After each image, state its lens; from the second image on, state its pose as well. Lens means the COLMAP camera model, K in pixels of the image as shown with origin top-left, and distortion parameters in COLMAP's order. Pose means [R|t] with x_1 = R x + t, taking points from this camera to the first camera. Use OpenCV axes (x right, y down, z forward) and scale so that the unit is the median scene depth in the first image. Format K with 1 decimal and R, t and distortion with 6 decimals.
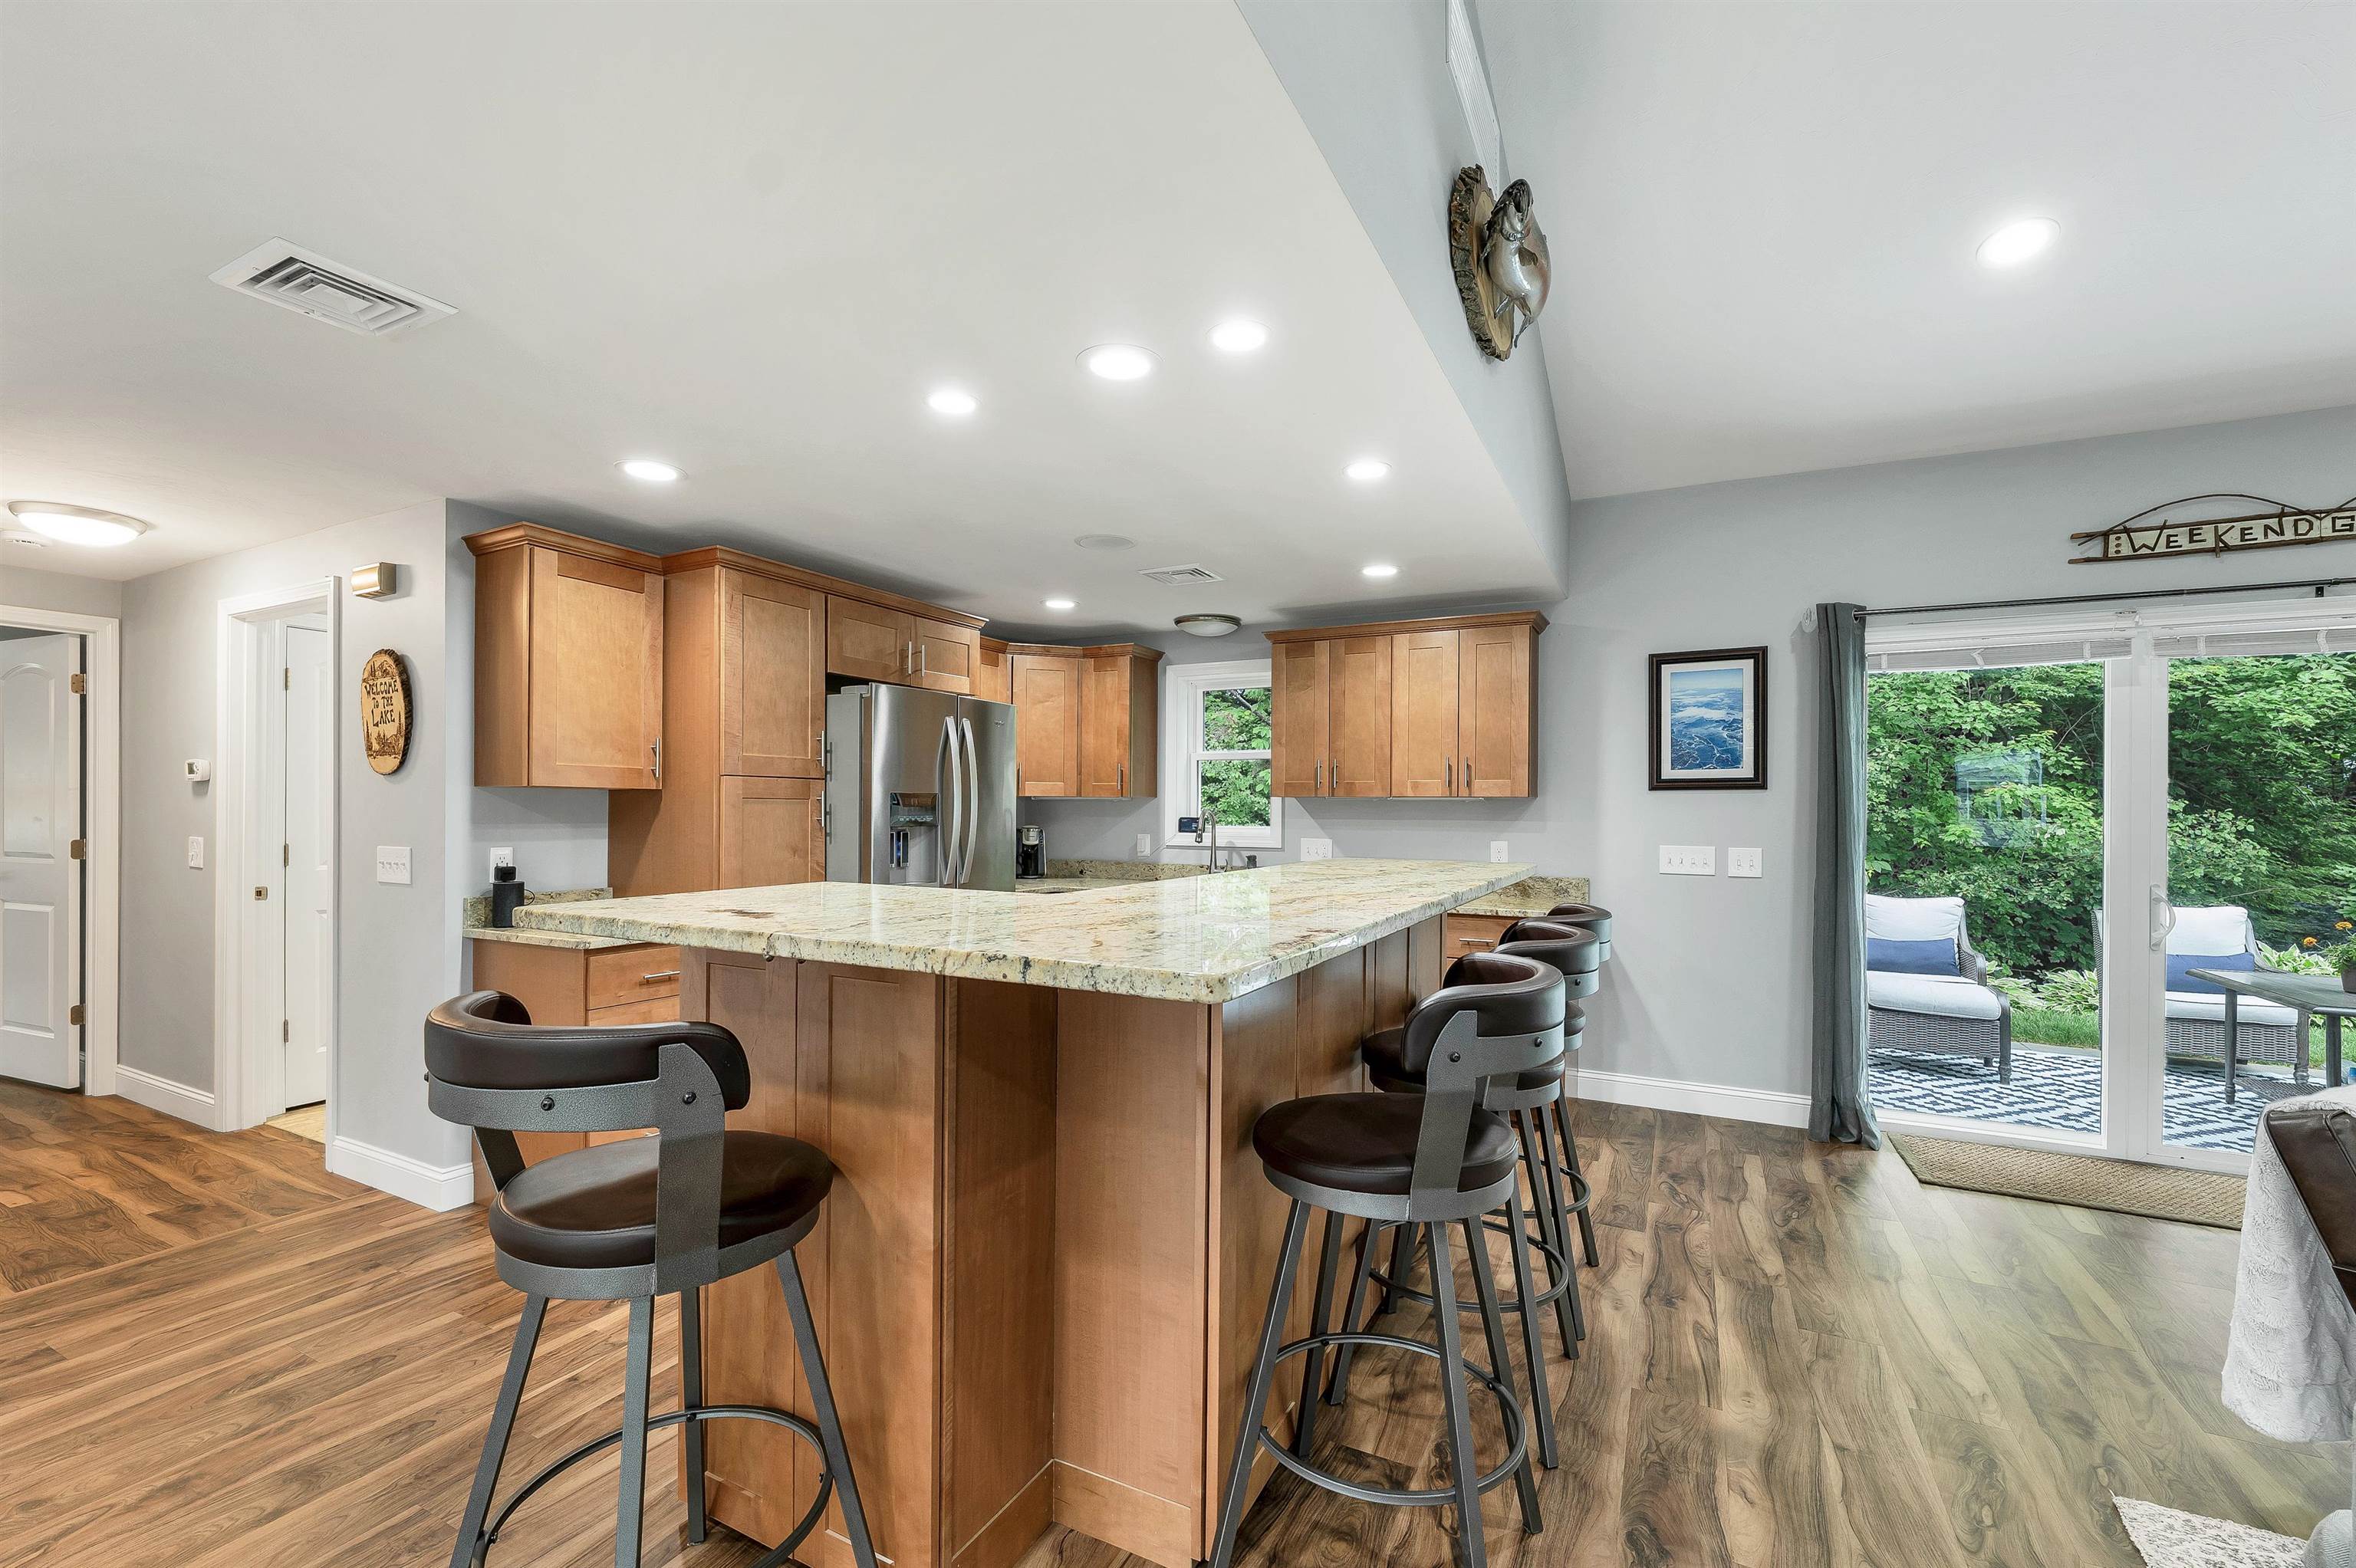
lens RADIAL K [[991.1, 0, 1175.2], [0, 991.1, 809.1], [0, 0, 1]] dist [0.000741, 0.000108]
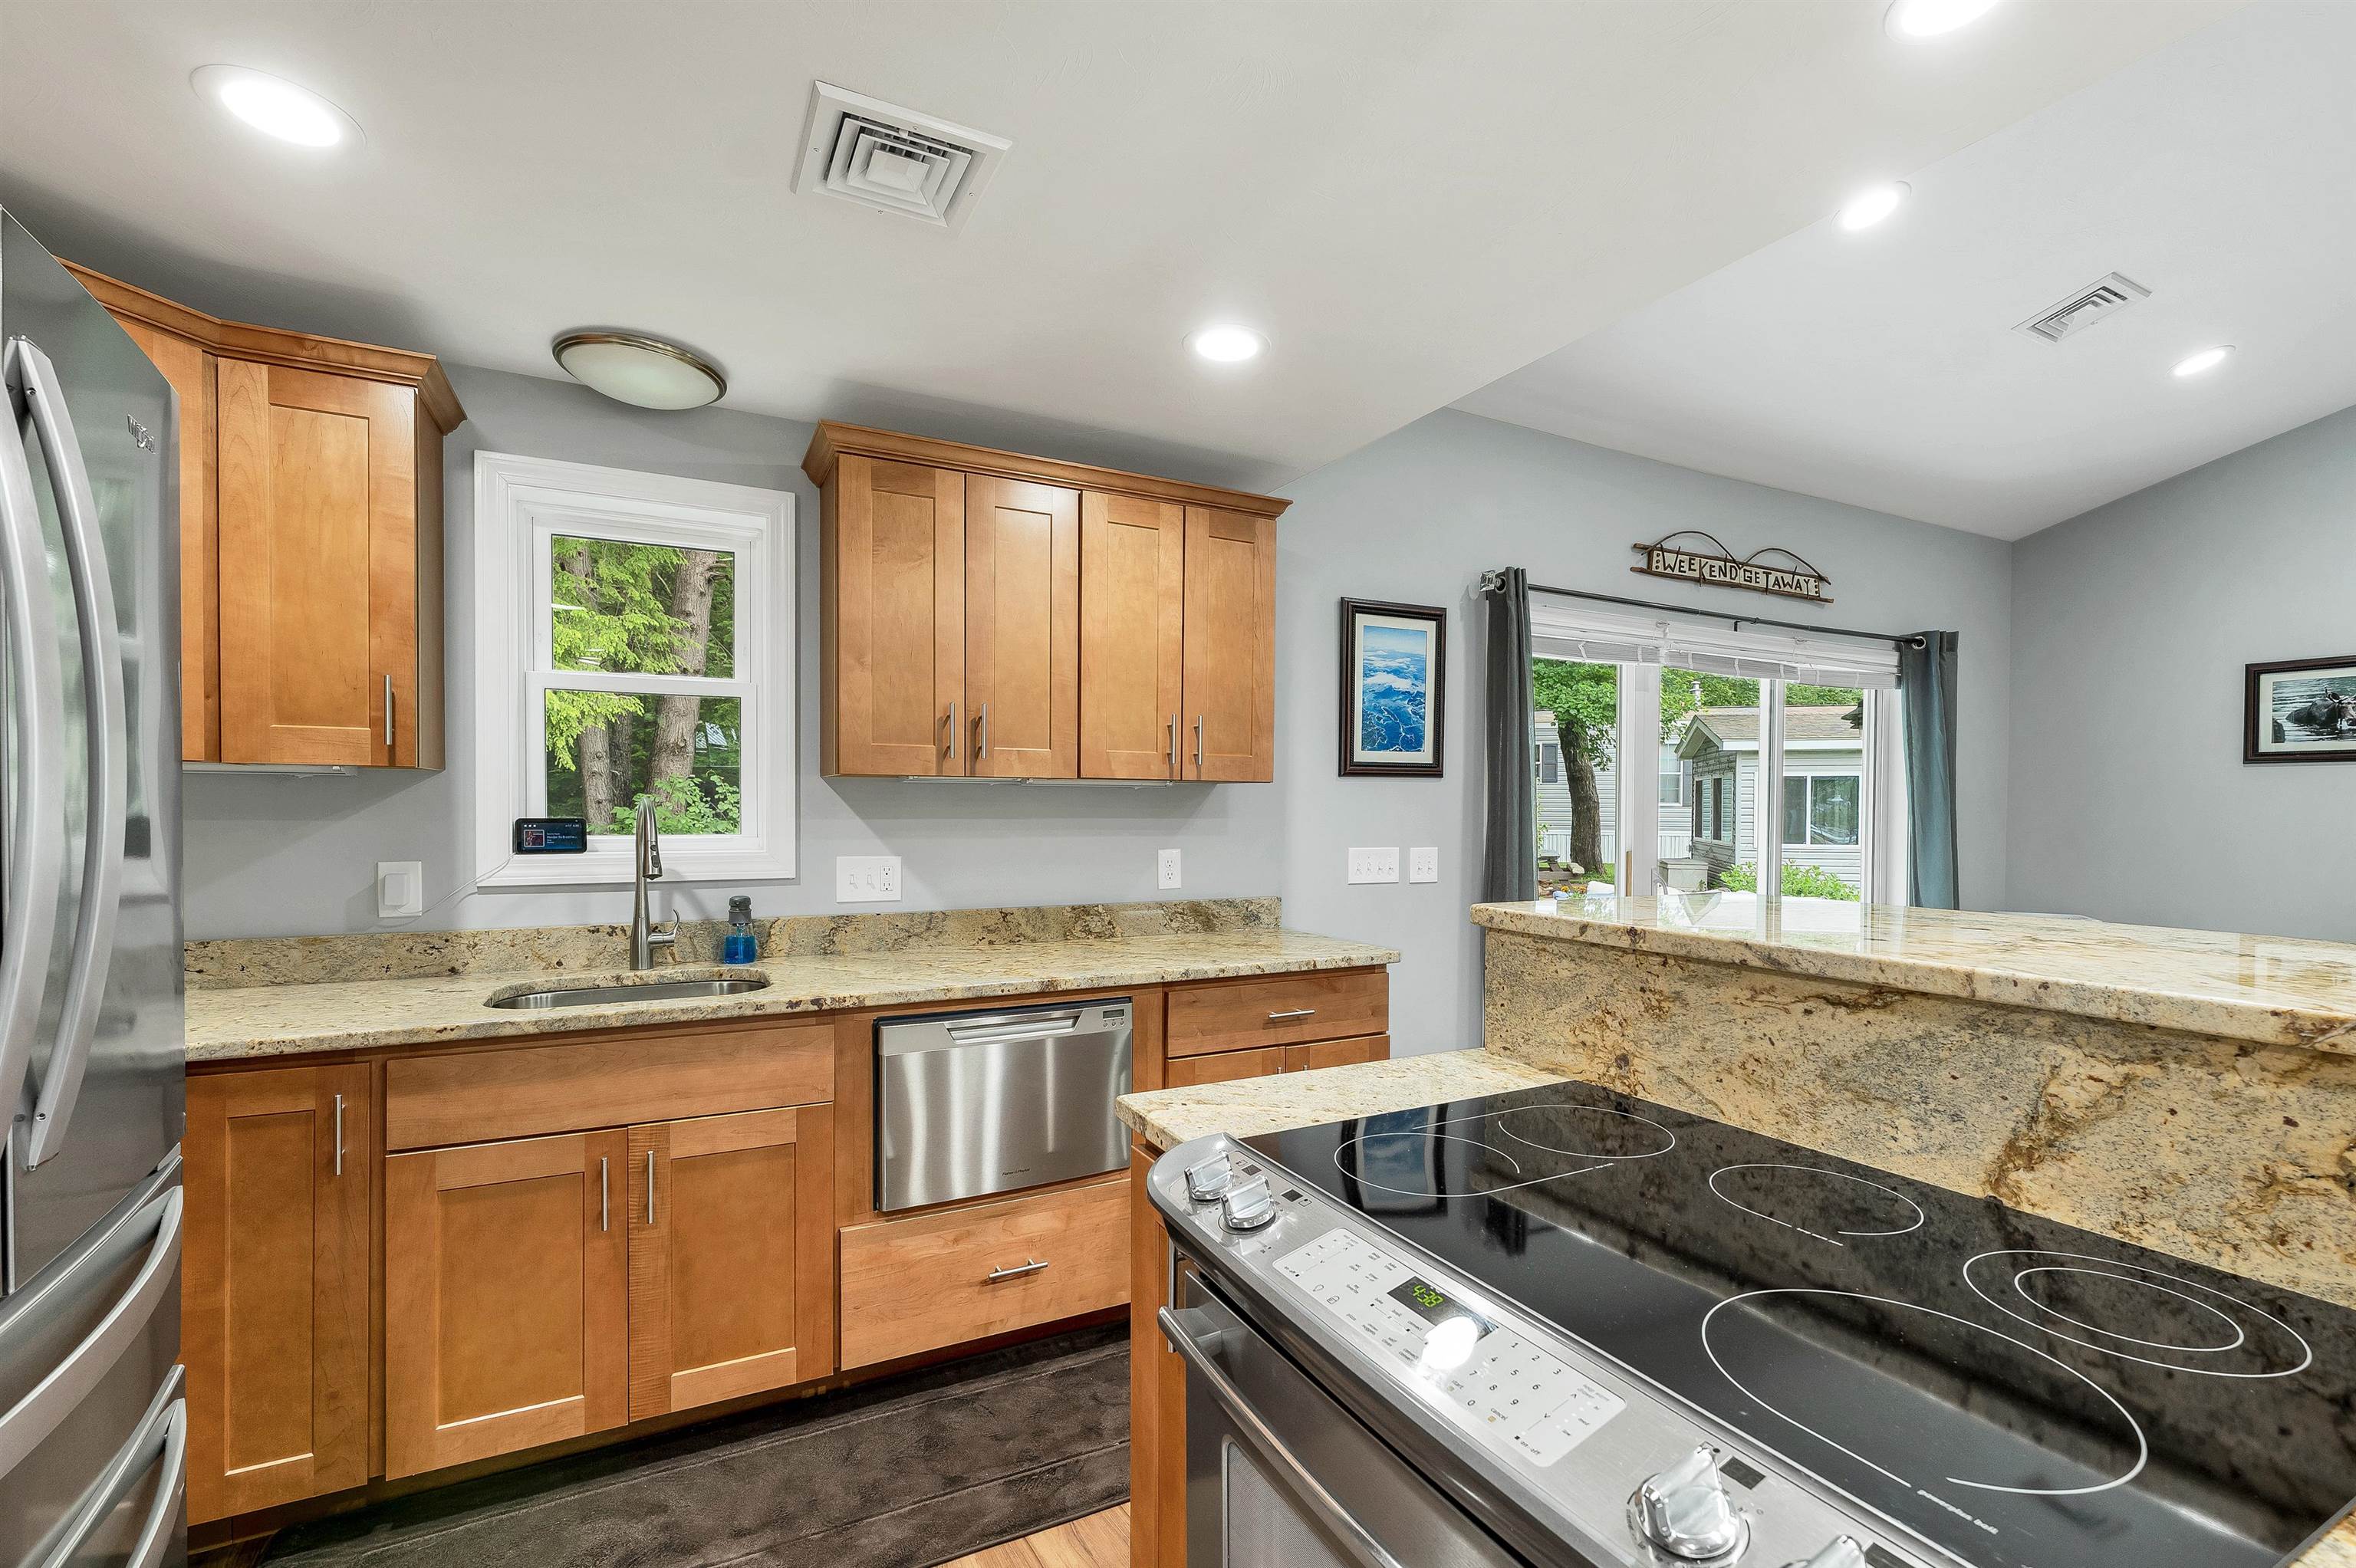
lens RADIAL K [[1011.4, 0, 1168.7], [0, 1011.4, 808.9], [0, 0, 1]] dist [-0.000074, 0.000145]
pose [[0.581183, -0.005134, 0.813757, -0.237639], [-0.001961, 0.999968, 0.007710, 0.000505], [-0.813771, -0.006076, 0.581154, 0.672755]]
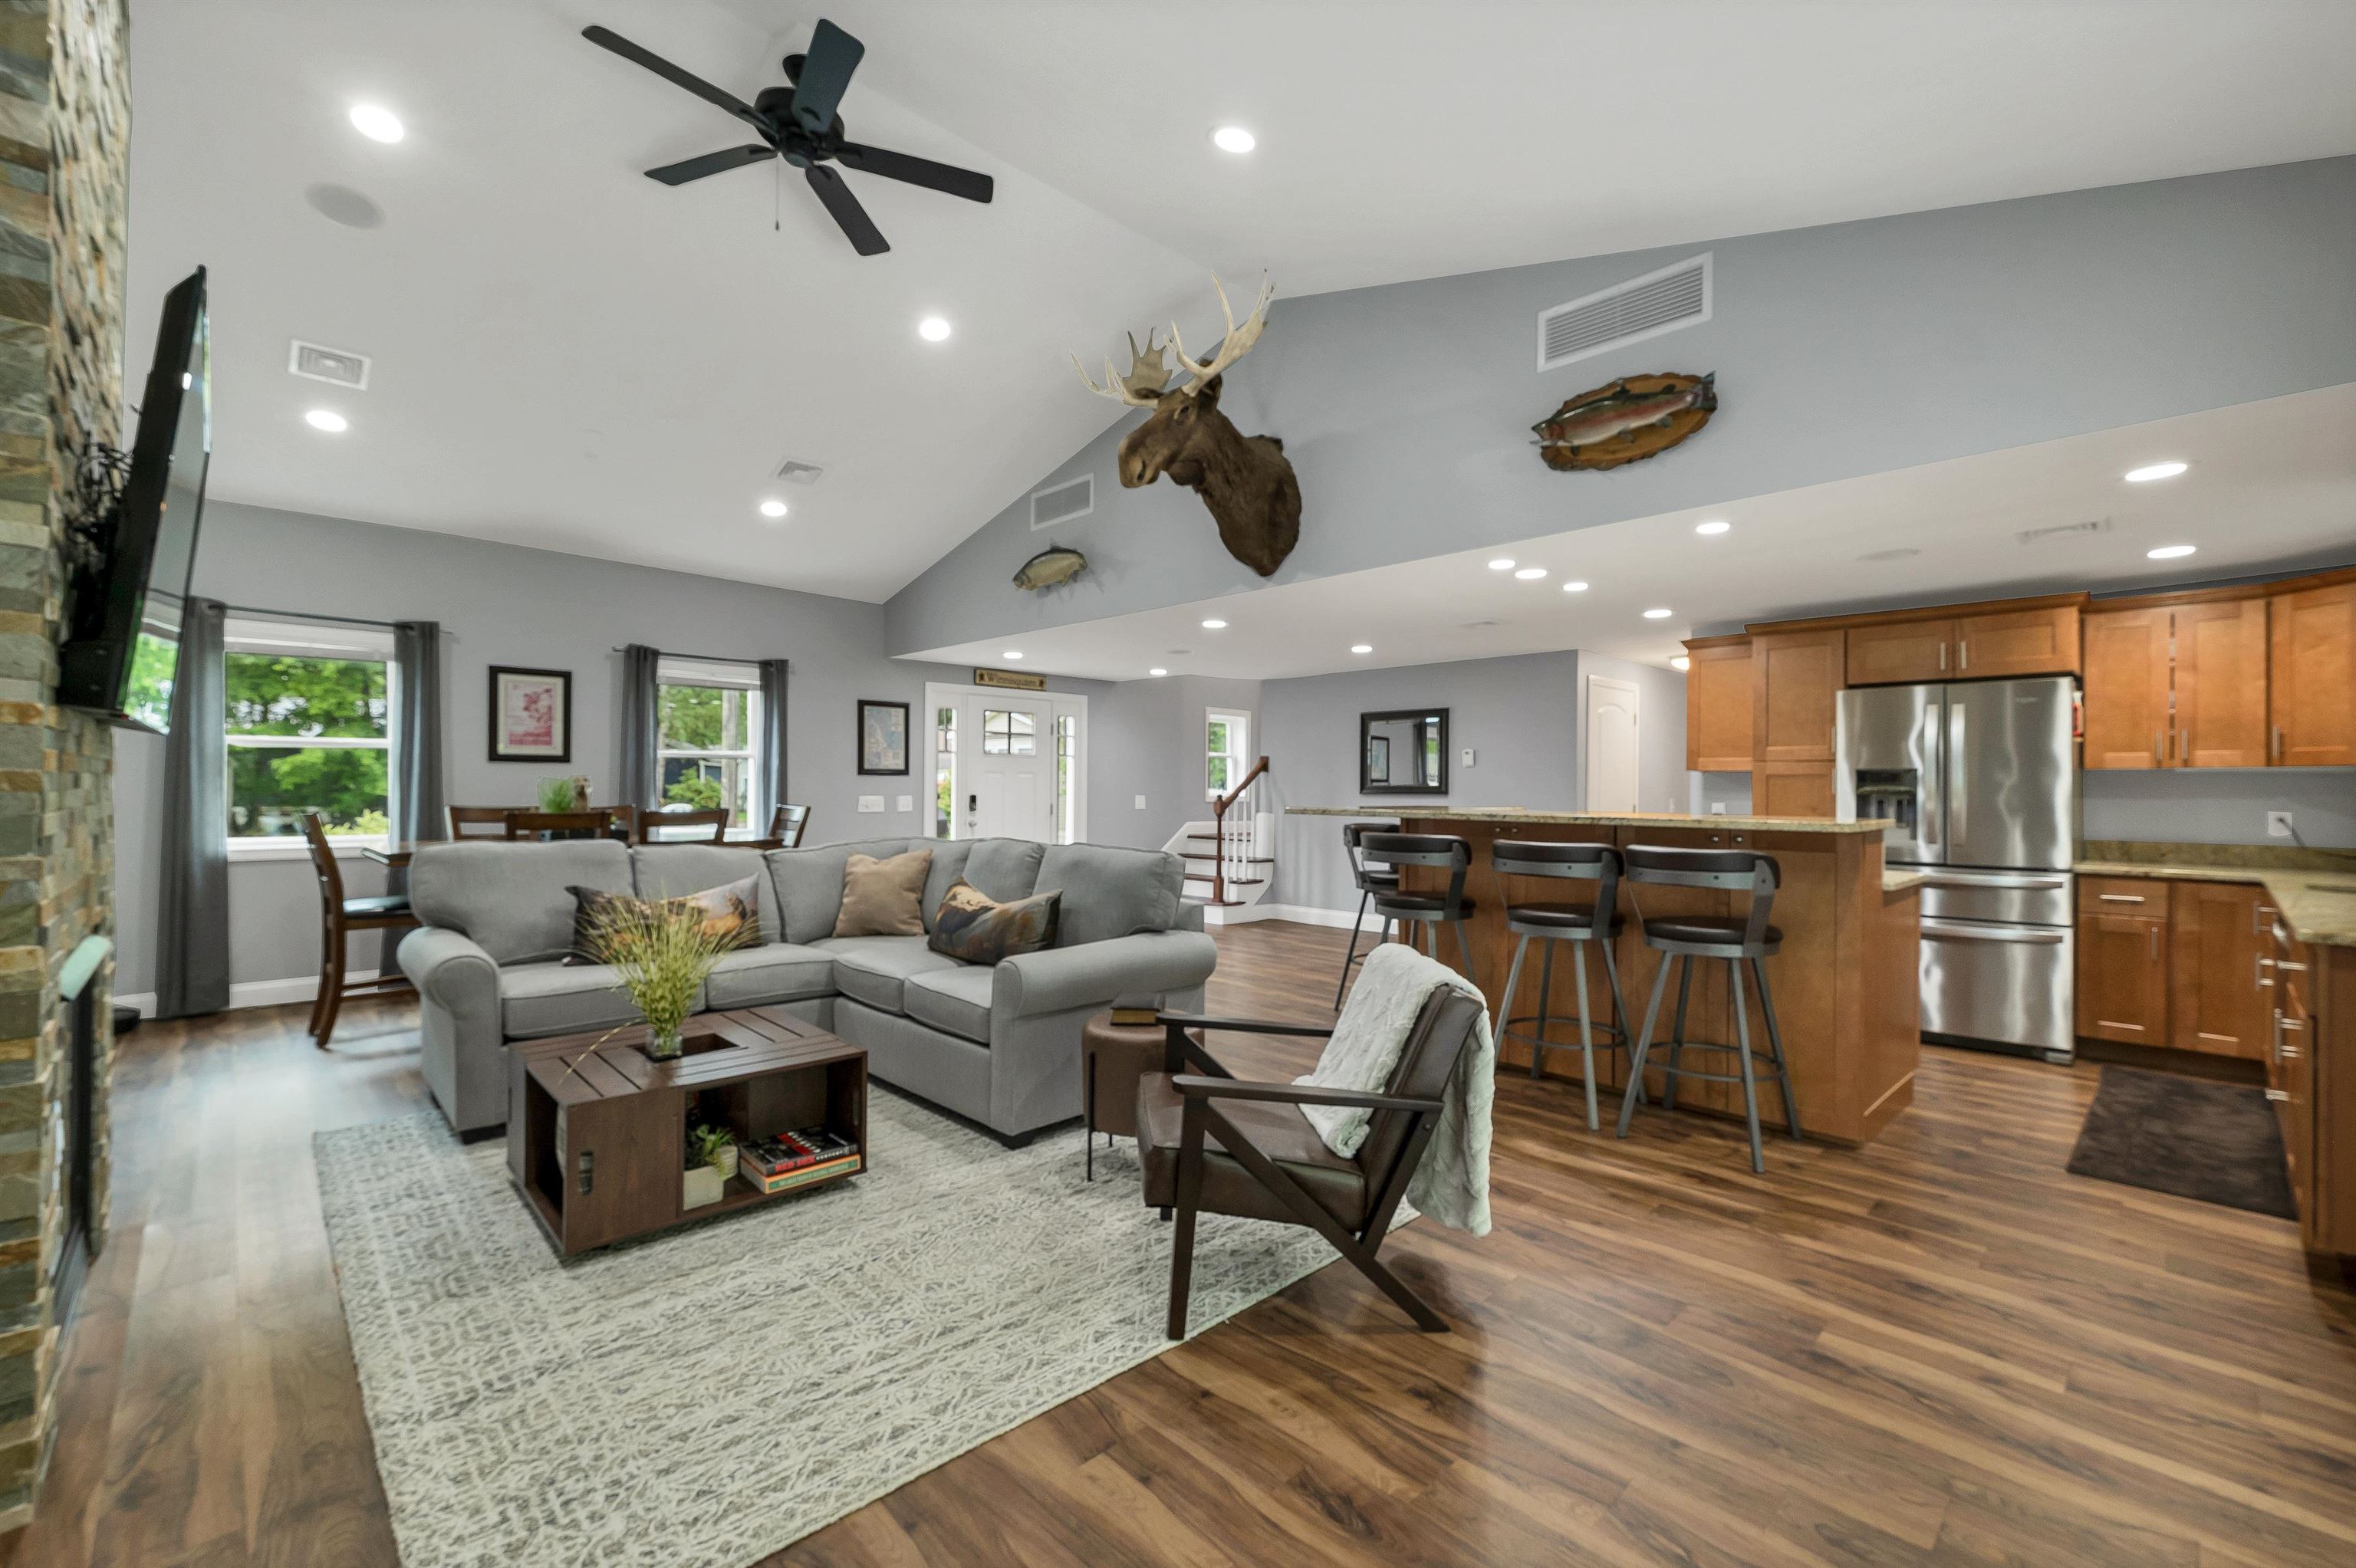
lens RADIAL K [[993.3, 0, 1179.0], [0, 993.3, 773.8], [0, 0, 1]] dist [0.007632, -0.000315]
pose [[-0.320781, -0.020602, -0.946929, 1.138678], [-0.011281, 0.999776, -0.017930, 0.022019], [0.947086, 0.004931, -0.320941, 0.487360]]
